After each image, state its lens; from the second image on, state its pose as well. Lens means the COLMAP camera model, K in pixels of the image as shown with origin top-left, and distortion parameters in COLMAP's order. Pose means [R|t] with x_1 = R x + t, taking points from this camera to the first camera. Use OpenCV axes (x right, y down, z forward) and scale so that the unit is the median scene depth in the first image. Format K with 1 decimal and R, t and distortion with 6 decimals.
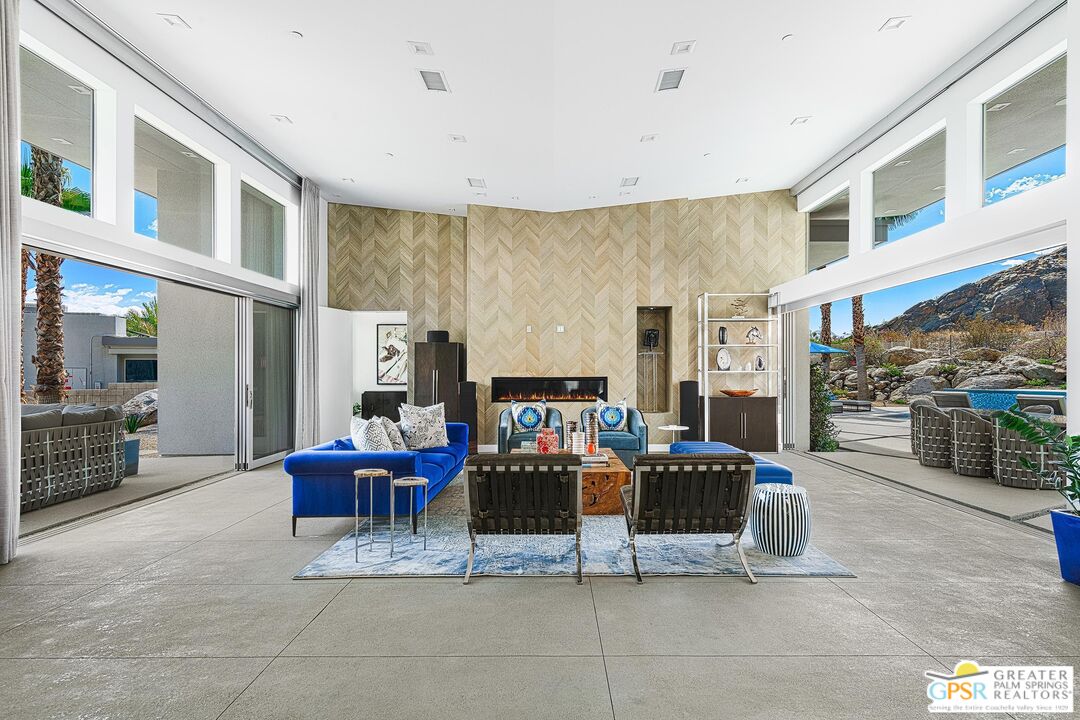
lens RADIAL K [[550.8, 0, 568.4], [0, 550.8, 364.0], [0, 0, 1]] dist [0.014649, -0.000302]
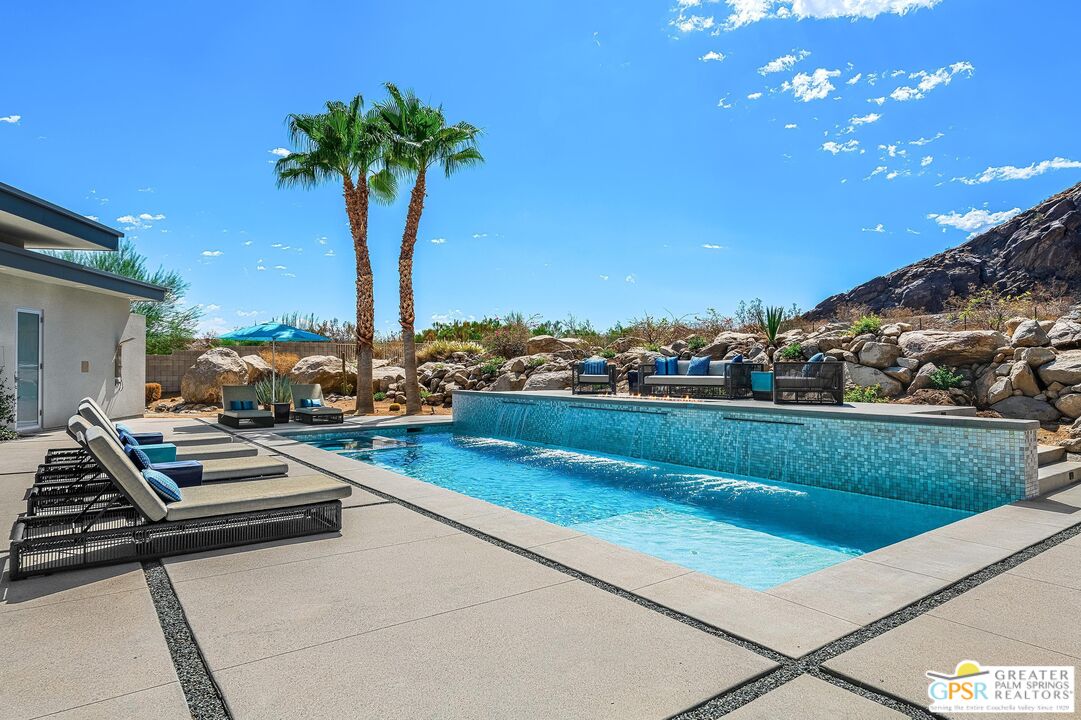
lens RADIAL K [[624.2, 0, 540.5], [0, 624.2, 360.0], [0, 0, 1]] dist [-0.003489, 0.000275]
pose [[0.994126, 0.000920, 0.108227, 1.460899], [-0.000529, 0.999993, -0.003634, 0.017459], [-0.108230, 0.003555, 0.994120, 0.387537]]
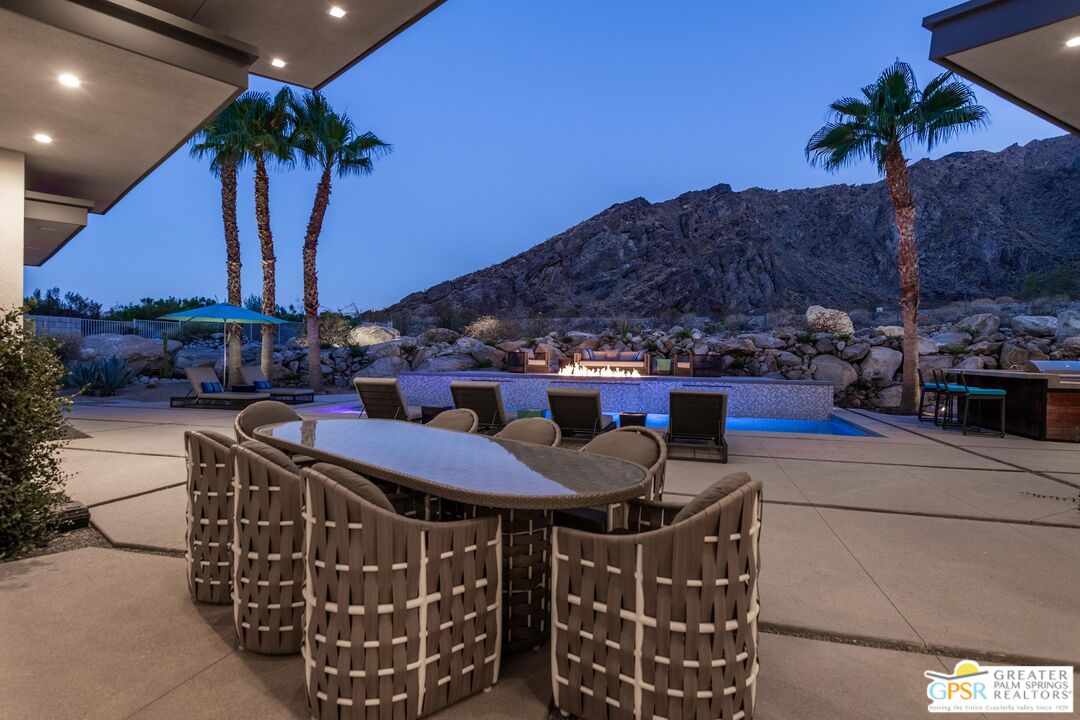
lens RADIAL K [[563.2, 0, 540.0], [0, 563.2, 360.0], [0, 0, 1]] dist [0.001417, -0.000360]
pose [[0.703761, 0.004420, 0.710423, 0.449177], [-0.022586, 0.999614, 0.016154, 0.017573], [-0.710077, -0.027414, 0.703590, 0.499128]]
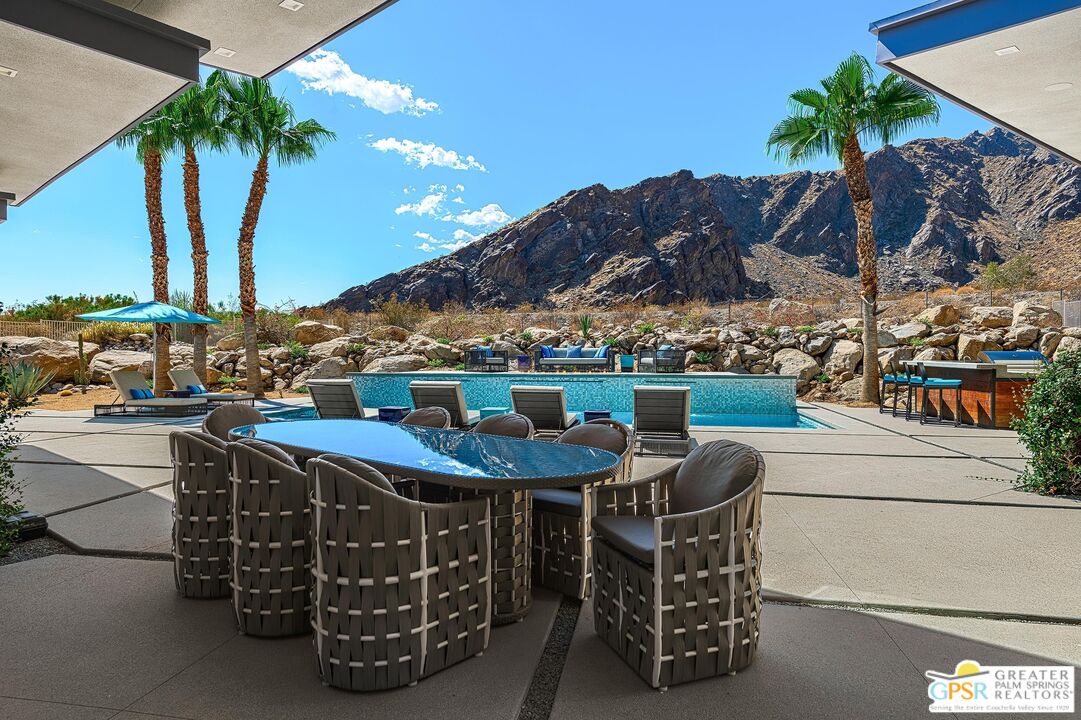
lens RADIAL K [[603.2, 0, 533.1], [0, 603.2, 361.9], [0, 0, 1]] dist [-0.000919, -0.000893]
pose [[0.656739, -0.010776, 0.754041, 0.419215], [-0.008530, 0.999728, 0.021717, 0.017271], [-0.754070, -0.020694, 0.656468, 0.482459]]
